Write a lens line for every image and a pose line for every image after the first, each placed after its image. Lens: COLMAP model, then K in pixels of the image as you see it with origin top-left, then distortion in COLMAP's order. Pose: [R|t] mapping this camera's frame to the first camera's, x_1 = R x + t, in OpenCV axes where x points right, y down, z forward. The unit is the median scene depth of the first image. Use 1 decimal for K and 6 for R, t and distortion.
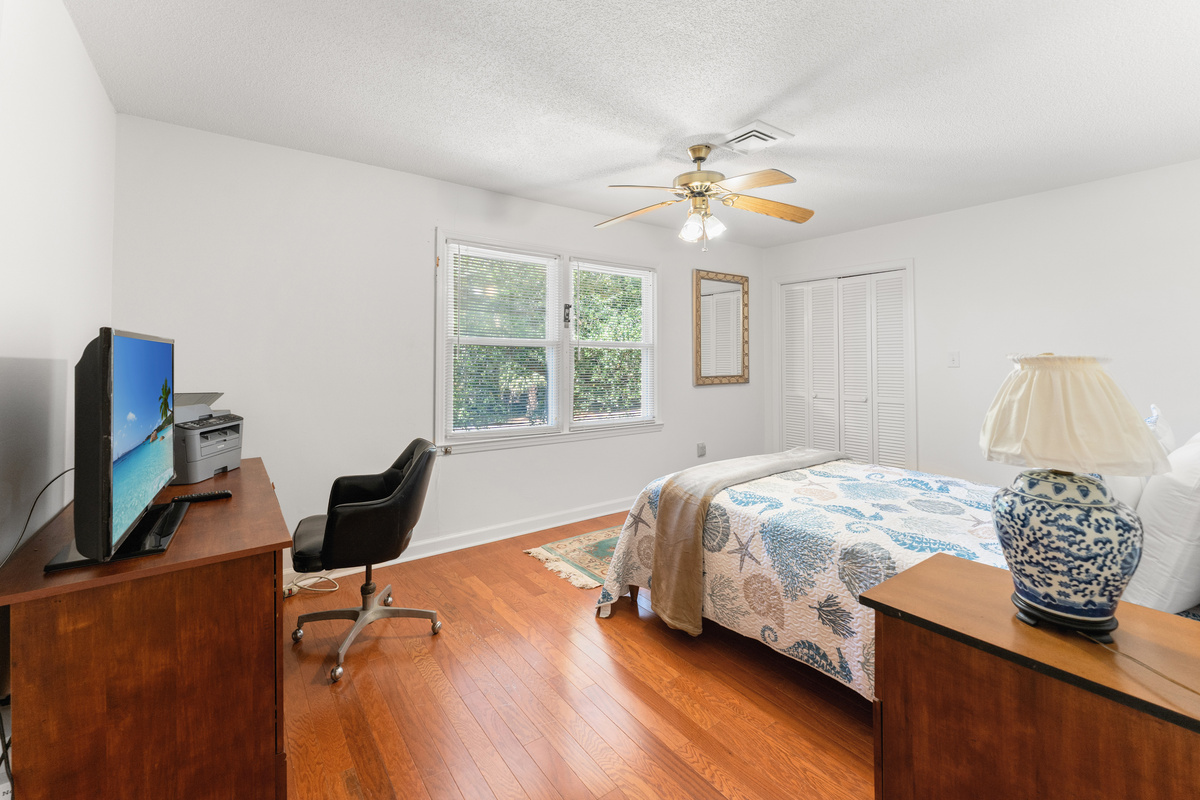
lens RADIAL K [[503.7, 0, 598.0], [0, 503.7, 358.7], [0, 0, 1]] dist [-0.001106, -0.000313]
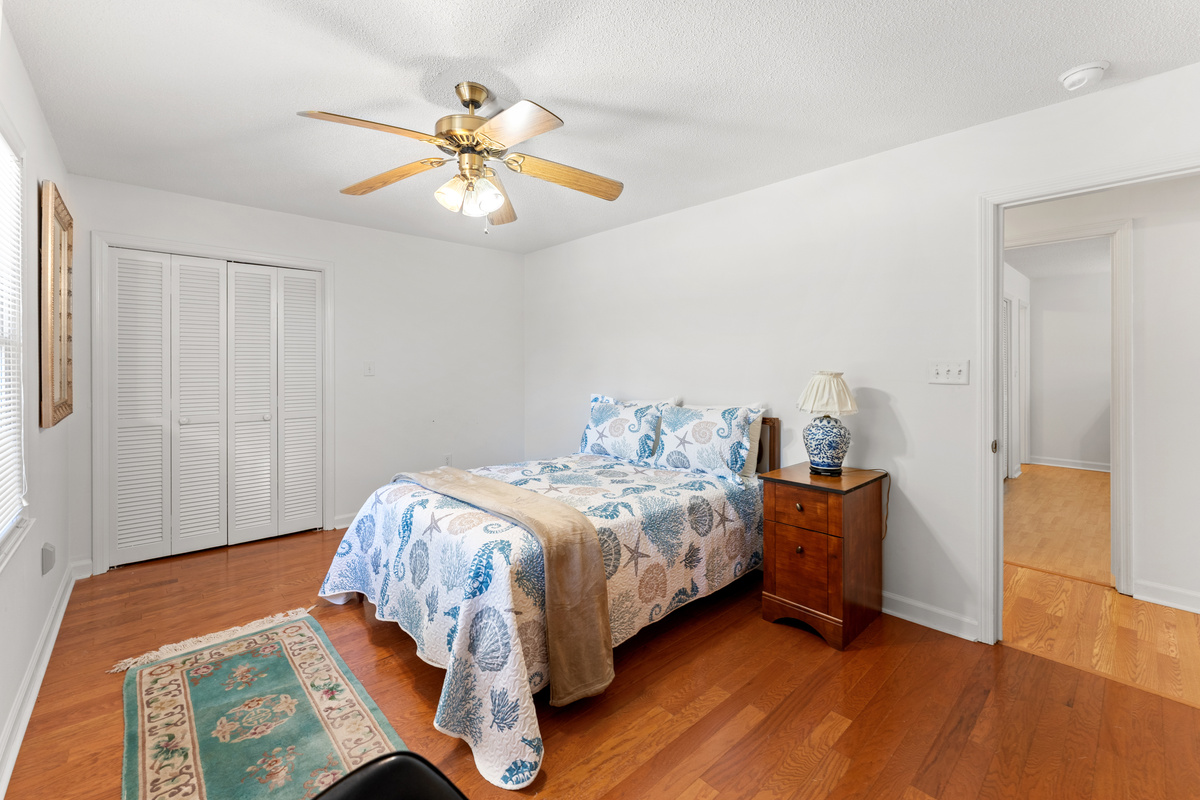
lens RADIAL K [[497.4, 0, 599.4], [0, 497.4, 370.1], [0, 0, 1]] dist [-0.001129, -0.000518]
pose [[-0.104997, -0.012811, 0.994390, -0.748787], [-0.005668, 0.999908, 0.012283, -0.020356], [-0.994456, -0.004346, -0.105060, 1.204621]]
